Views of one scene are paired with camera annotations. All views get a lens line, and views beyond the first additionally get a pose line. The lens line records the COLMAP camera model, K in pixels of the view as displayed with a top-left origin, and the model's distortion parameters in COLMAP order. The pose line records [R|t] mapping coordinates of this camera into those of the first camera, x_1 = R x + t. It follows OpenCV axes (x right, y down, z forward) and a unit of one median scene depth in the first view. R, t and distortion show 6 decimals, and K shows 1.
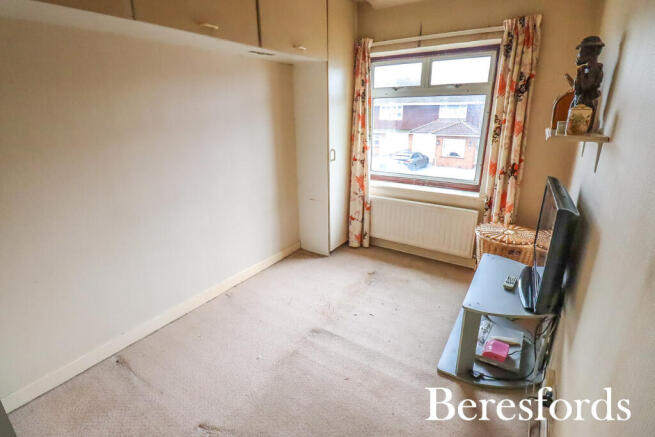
lens RADIAL K [[301.9, 0, 328.5], [0, 301.9, 220.5], [0, 0, 1]] dist [0.000388, -0.011038]
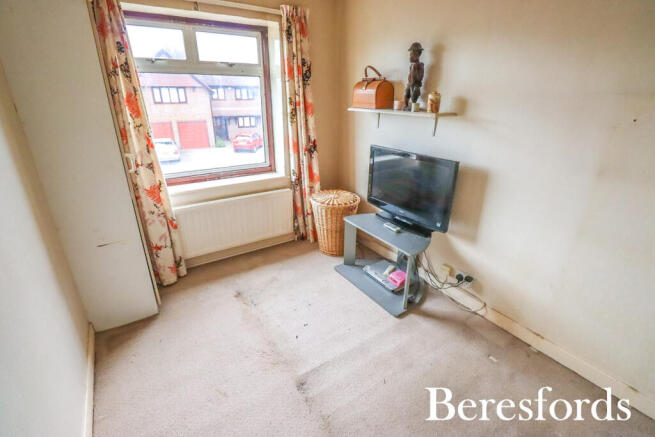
lens RADIAL K [[301.9, 0, 328.5], [0, 301.9, 220.5], [0, 0, 1]] dist [0.000388, -0.011038]
pose [[0.412915, -0.345188, 0.842821, -0.382933], [0.294683, 0.926252, 0.234988, -0.133857], [-0.861779, 0.151335, 0.484184, 0.365836]]
